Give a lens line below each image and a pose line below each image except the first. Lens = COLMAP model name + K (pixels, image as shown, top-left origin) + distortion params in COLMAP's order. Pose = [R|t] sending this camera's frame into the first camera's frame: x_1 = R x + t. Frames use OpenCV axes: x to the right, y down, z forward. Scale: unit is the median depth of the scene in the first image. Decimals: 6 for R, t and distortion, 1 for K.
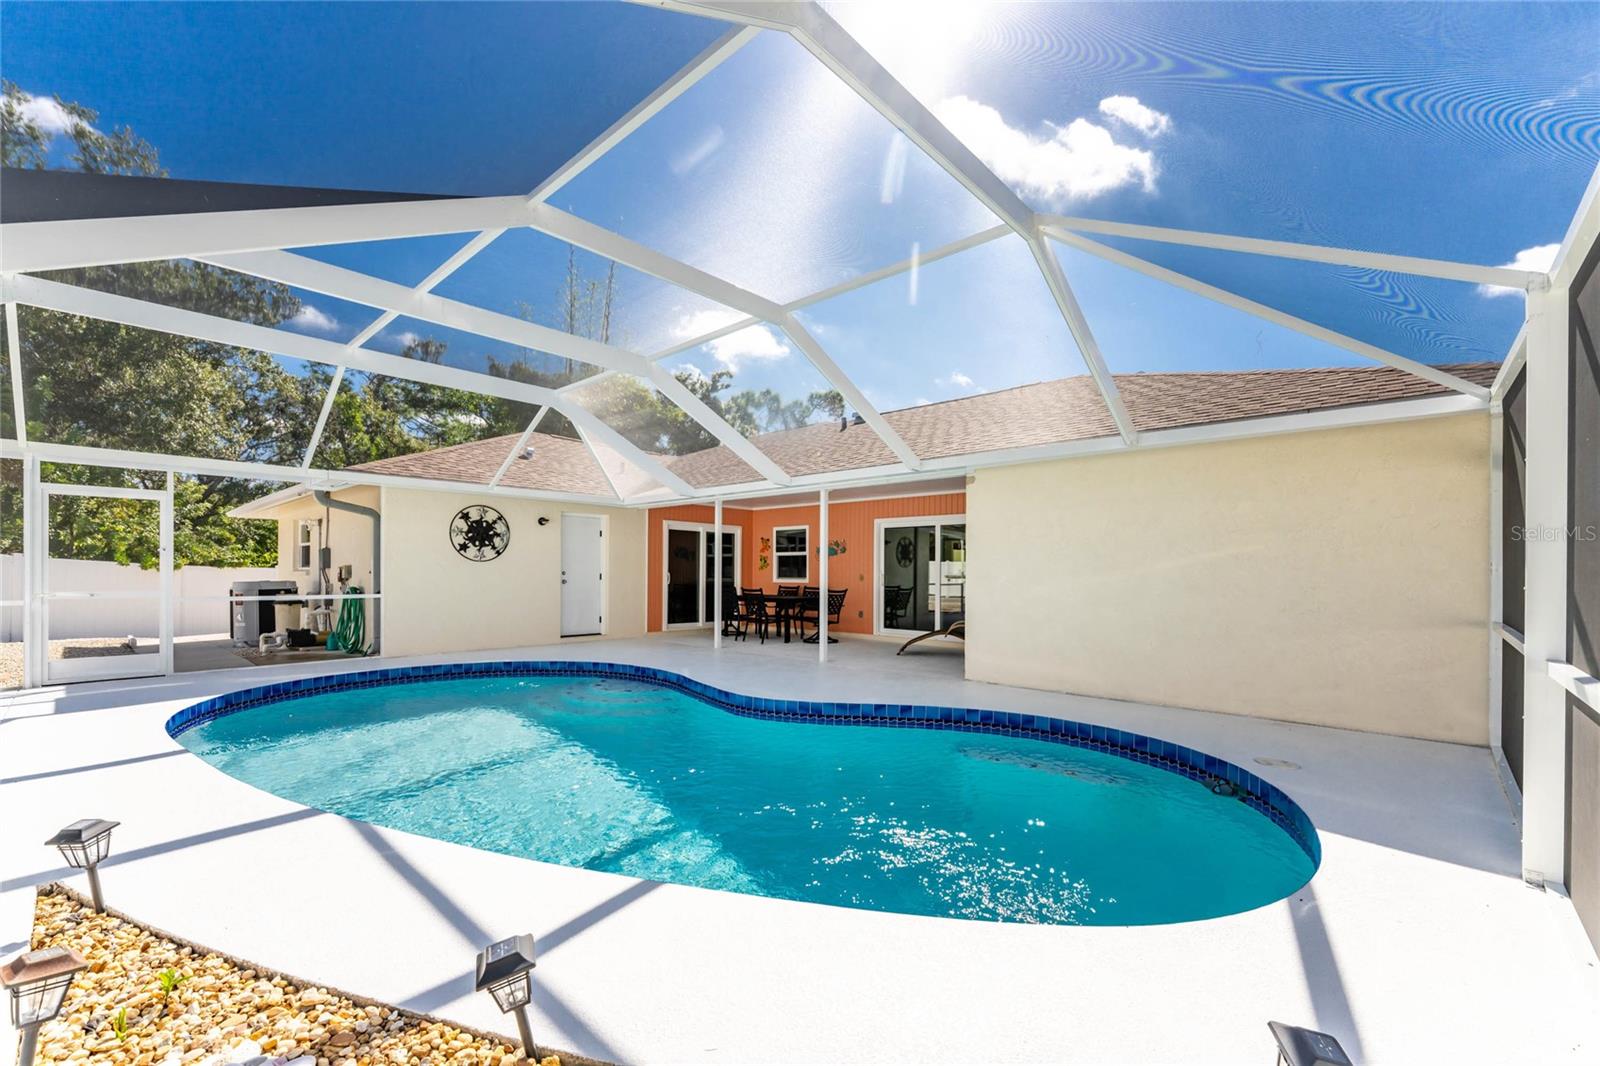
lens RADIAL K [[654.3, 0, 797.4], [0, 654.3, 566.2], [0, 0, 1]] dist [-0.007407, -0.000179]
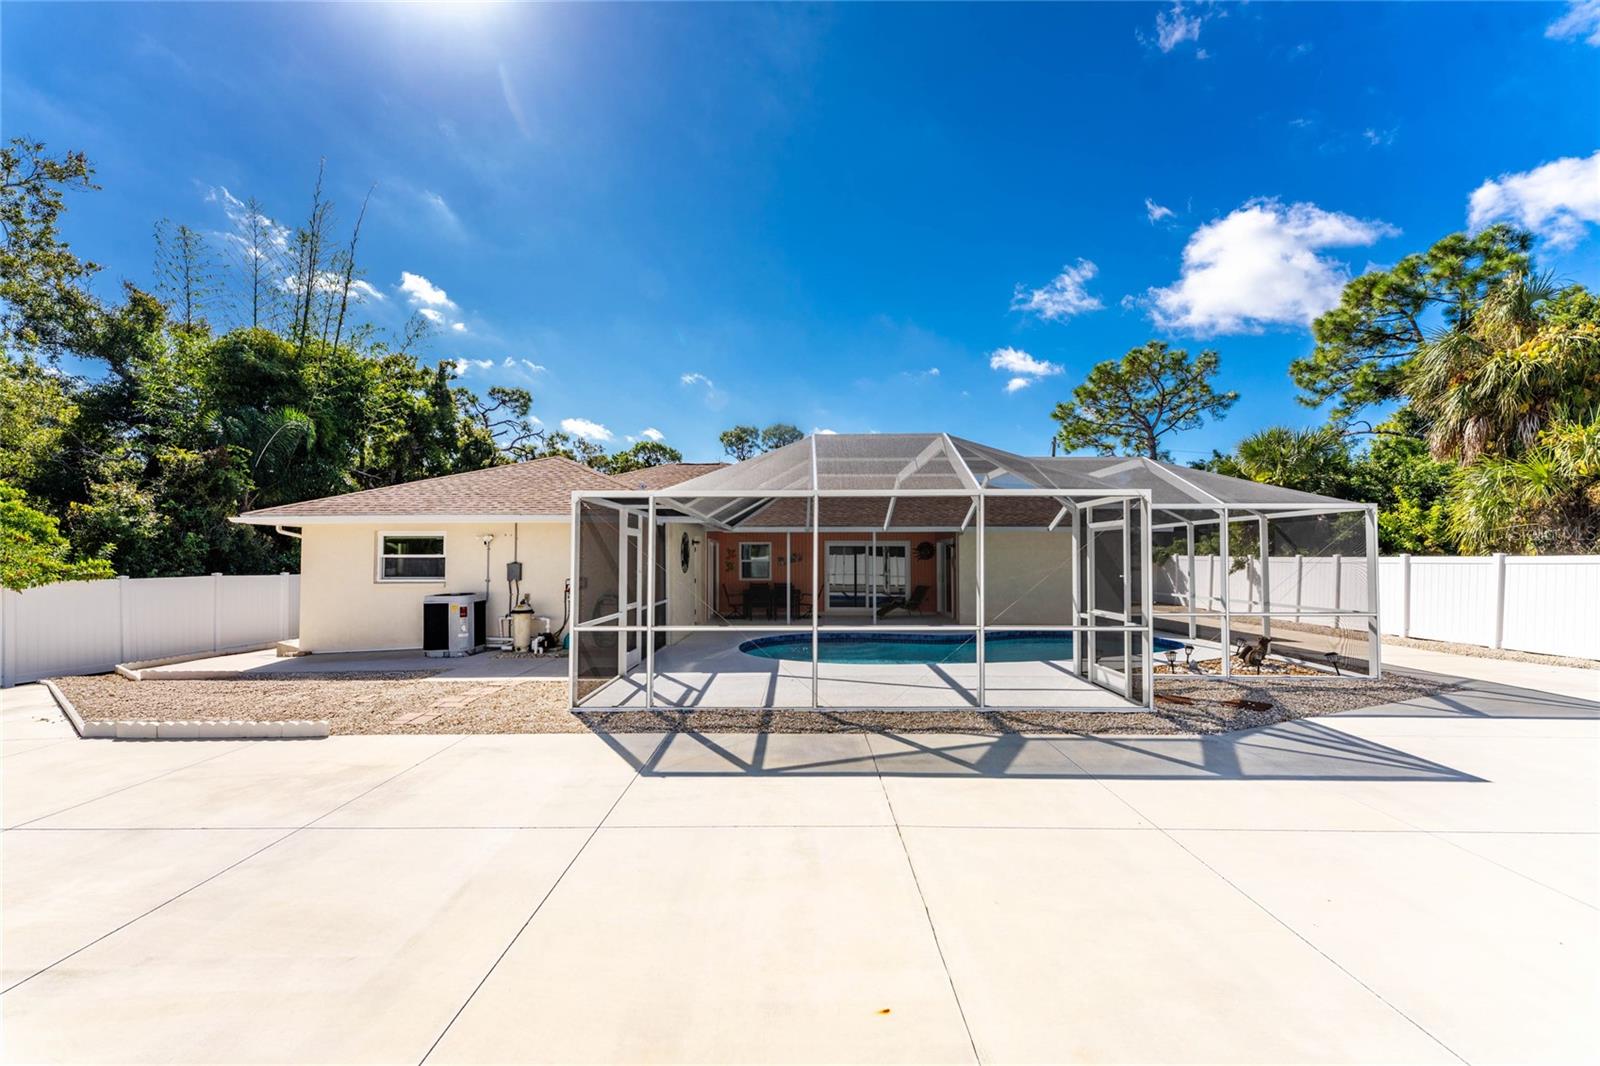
lens RADIAL K [[637.1, 0, 824.1], [0, 637.1, 546.9], [0, 0, 1]] dist [-0.001064, 0.000579]
pose [[0.716638, 0.007050, 0.697410, -0.962234], [0.001746, 0.999928, -0.011902, -0.040347], [-0.697443, 0.009747, 0.716574, -0.143489]]
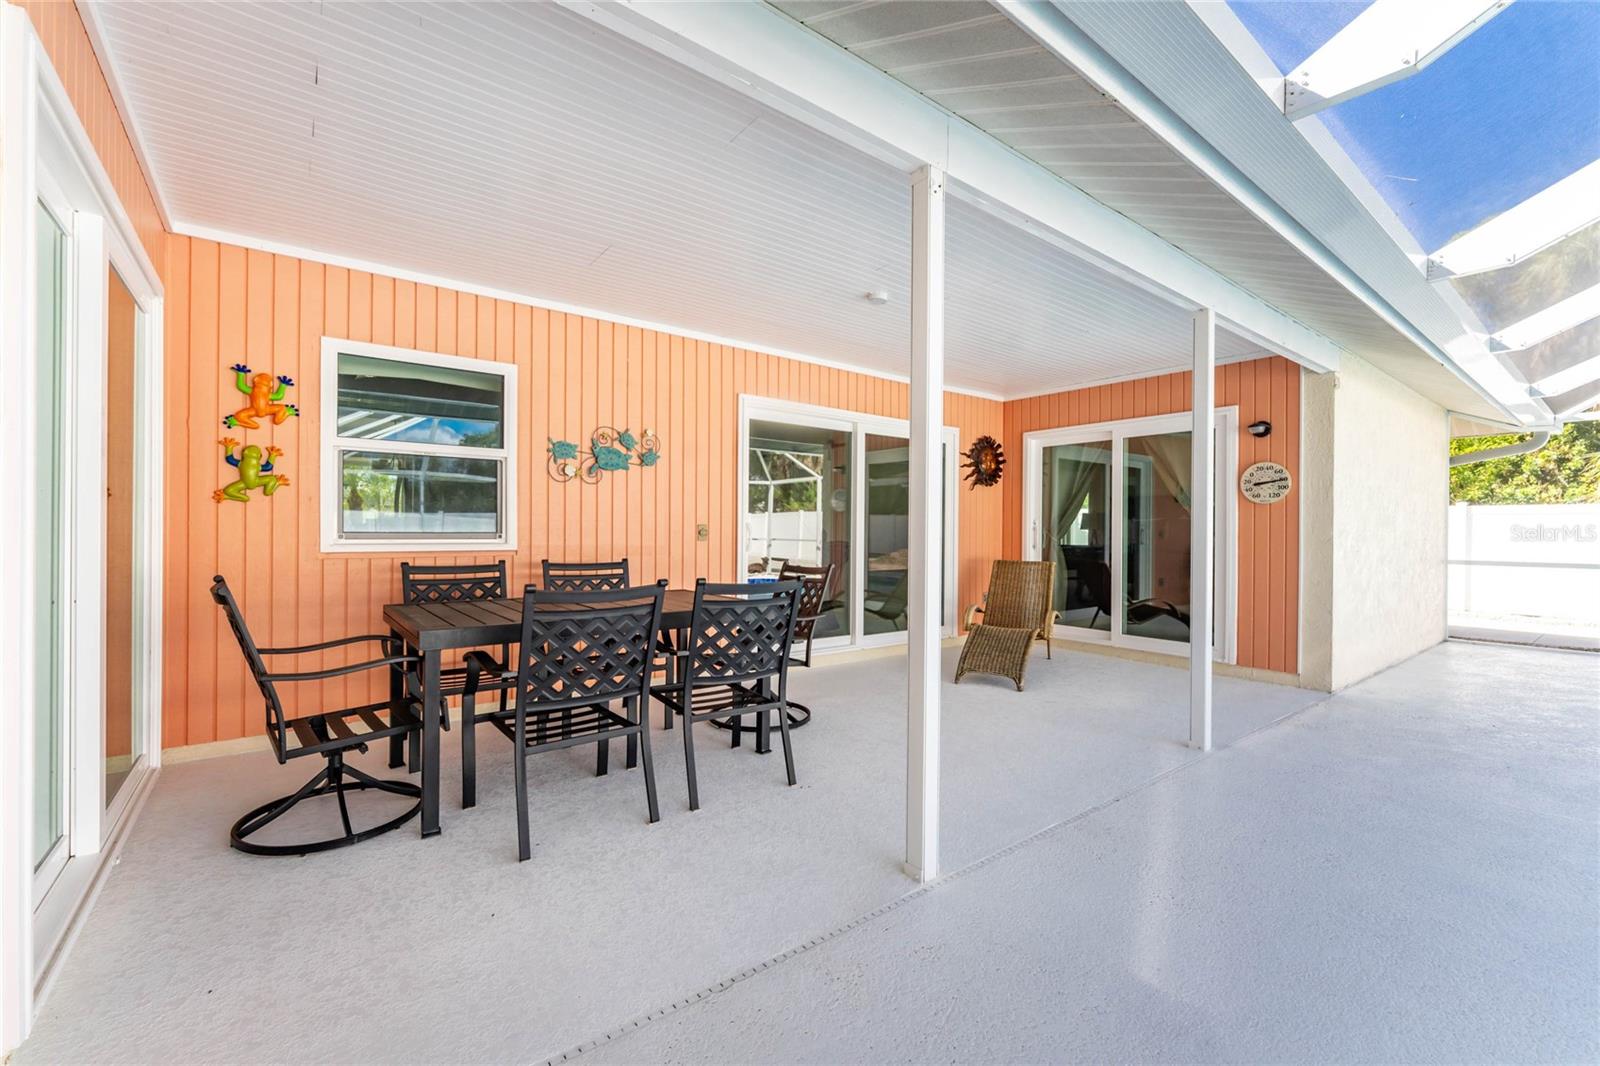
lens RADIAL K [[654.3, 0, 799.9], [0, 654.3, 542.8], [0, 0, 1]] dist [-0.007407, -0.000179]
pose [[0.172152, -0.025056, 0.984752, -0.277559], [-0.019233, 0.999400, 0.028791, 0.010812], [-0.984883, -0.023896, 0.171567, 0.846413]]
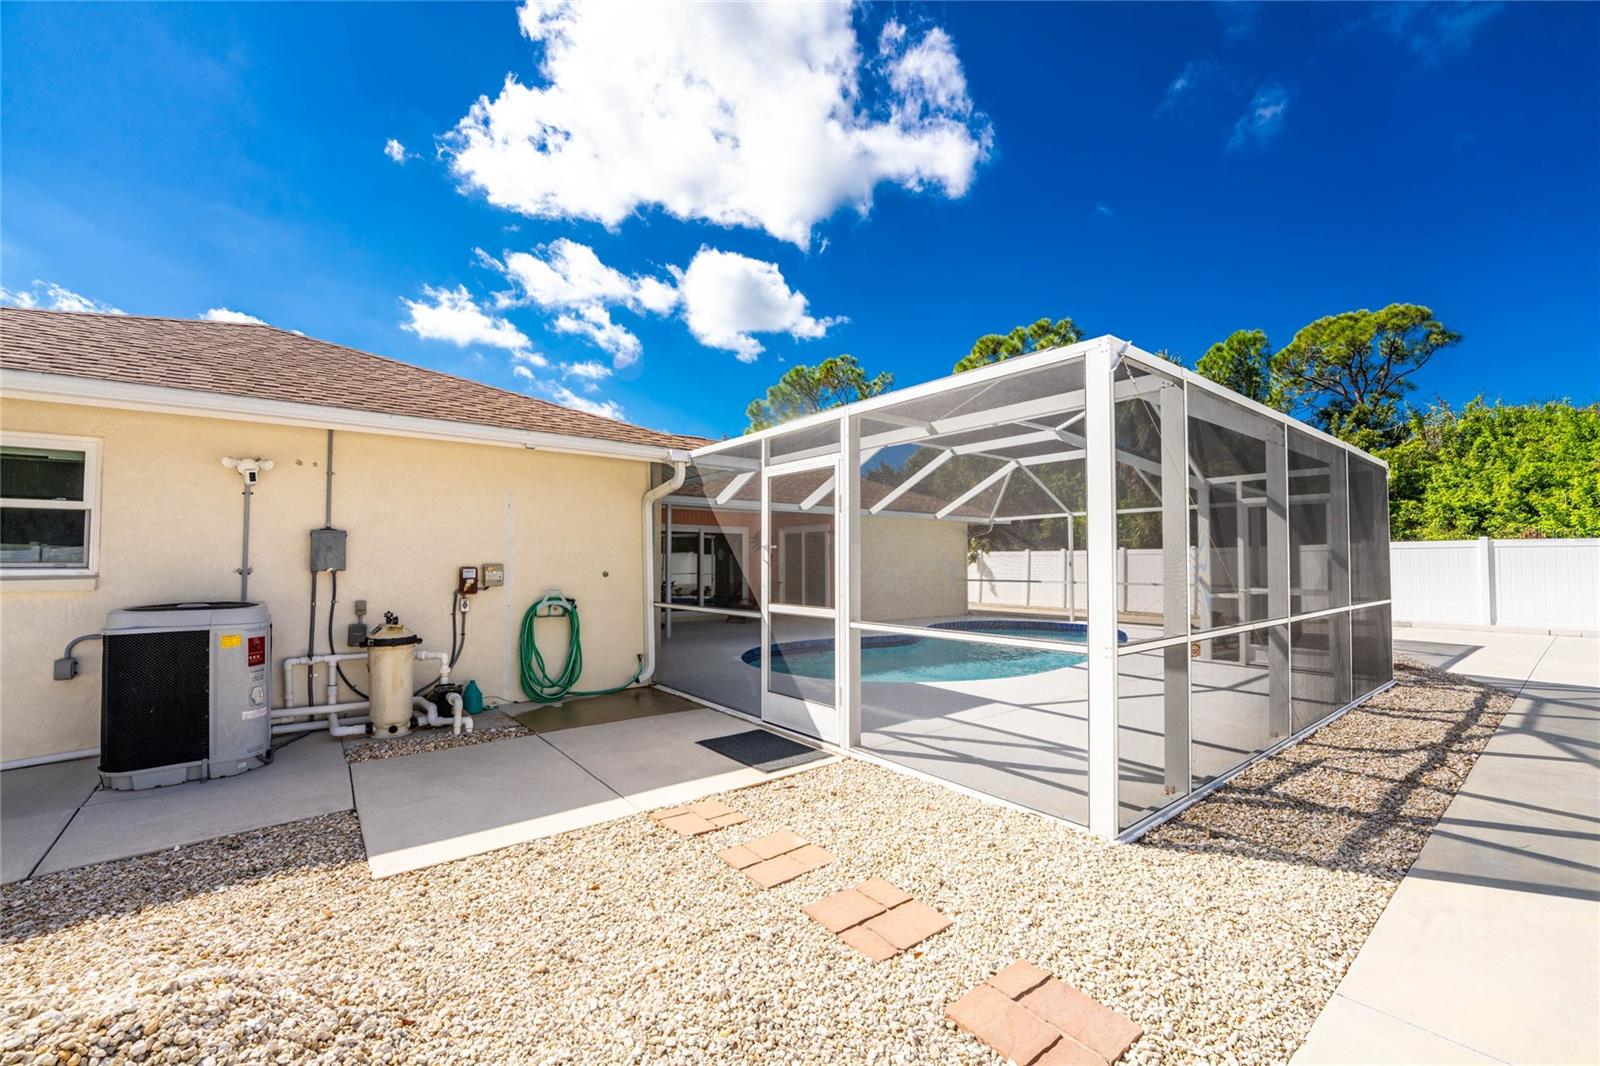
lens RADIAL K [[654.3, 0, 828.2], [0, 654.3, 521.8], [0, 0, 1]] dist [-0.007407, -0.000179]
pose [[0.123169, 0.051313, 0.991058, -1.006558], [-0.006876, 0.998682, -0.050853, -0.014727], [-0.992362, -0.000551, 0.123359, 0.495114]]
